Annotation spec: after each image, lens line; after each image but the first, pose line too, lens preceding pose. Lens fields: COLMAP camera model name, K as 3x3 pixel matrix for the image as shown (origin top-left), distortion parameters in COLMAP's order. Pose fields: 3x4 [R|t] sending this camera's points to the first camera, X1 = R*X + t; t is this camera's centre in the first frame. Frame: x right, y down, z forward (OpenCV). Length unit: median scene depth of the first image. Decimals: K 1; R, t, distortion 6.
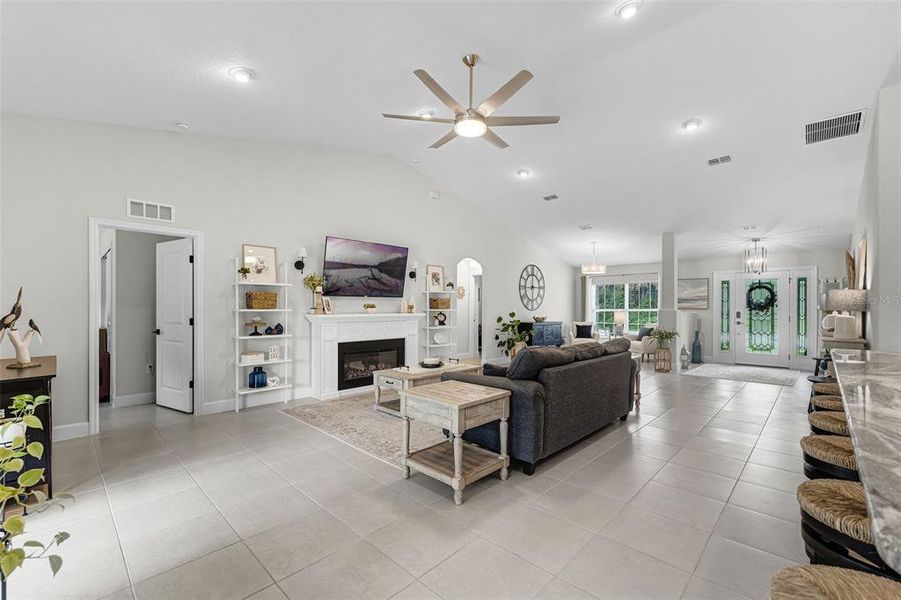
lens RADIAL K [[385.7, 0, 454.2], [0, 385.7, 312.4], [0, 0, 1]] dist [0.002381, 0.000541]
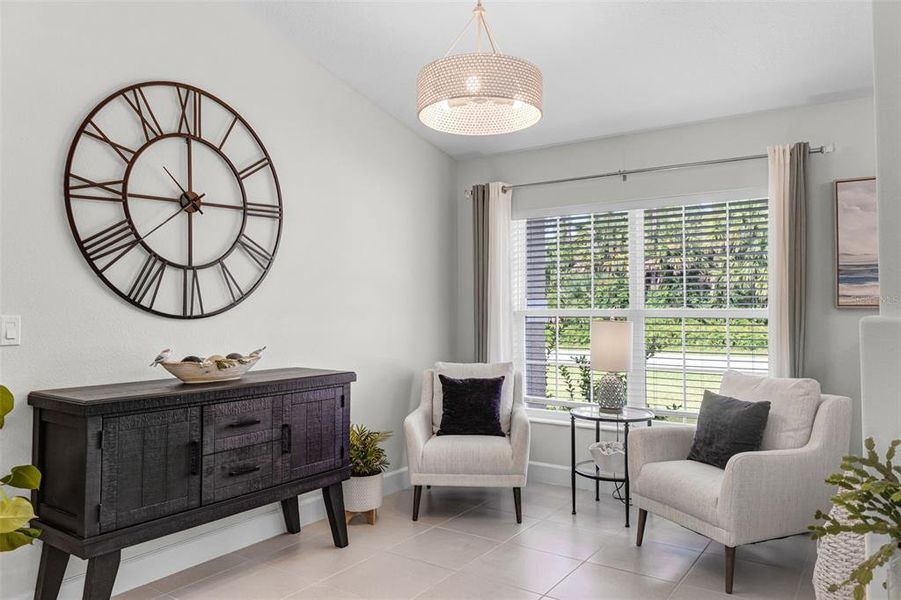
lens RADIAL K [[659.7, 0, 458.3], [0, 659.7, 291.7], [0, 0, 1]] dist [-0.000027, -0.001012]
pose [[0.984812, 0.000816, 0.173622, 0.409076], [0.005500, 0.999340, -0.035893, -0.009433], [-0.173537, 0.036303, 0.984158, 0.952177]]
